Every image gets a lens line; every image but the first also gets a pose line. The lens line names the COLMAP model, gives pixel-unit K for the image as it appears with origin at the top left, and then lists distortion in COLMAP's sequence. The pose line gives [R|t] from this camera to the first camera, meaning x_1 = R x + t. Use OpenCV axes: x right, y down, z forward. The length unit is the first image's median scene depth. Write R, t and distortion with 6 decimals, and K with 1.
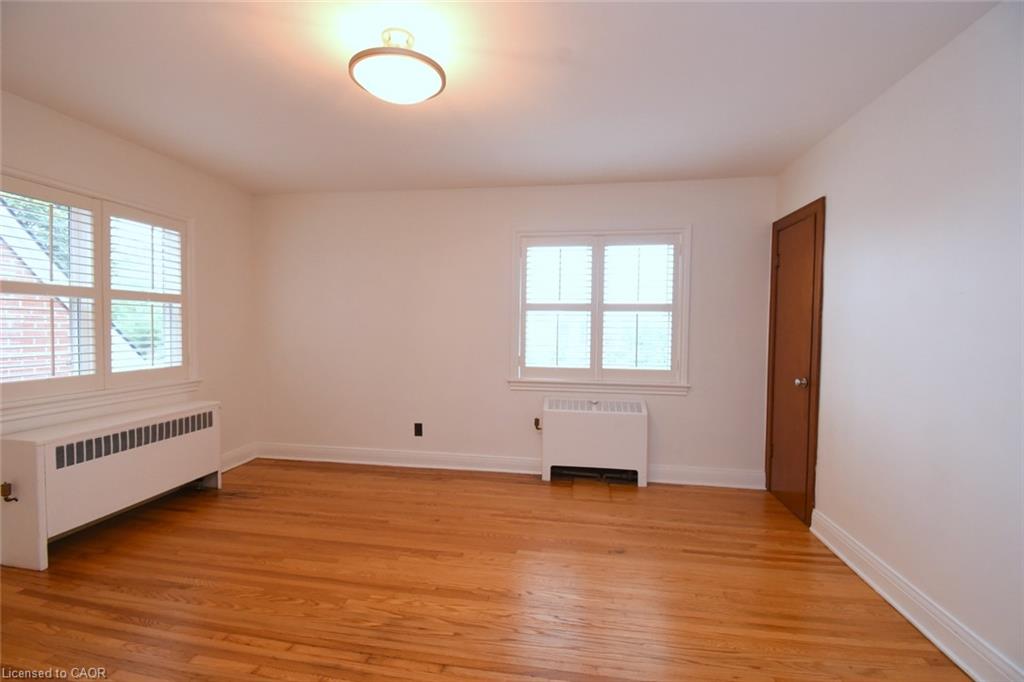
lens RADIAL K [[449.9, 0, 505.8], [0, 449.9, 343.4], [0, 0, 1]] dist [0.026378, -0.027169]
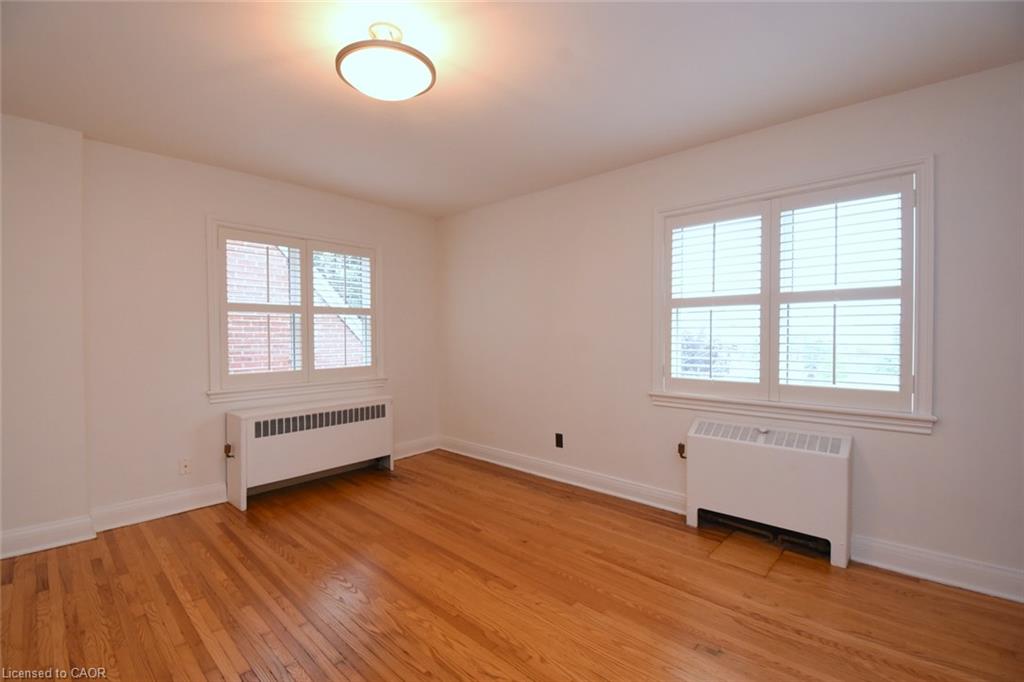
lens RADIAL K [[449.9, 0, 505.8], [0, 449.9, 343.4], [0, 0, 1]] dist [0.026378, -0.027169]
pose [[0.828778, -0.004233, -0.559561, 0.282946], [-0.005165, 0.999871, -0.015213, 0.004999], [0.559553, 0.015498, 0.828650, 0.187466]]
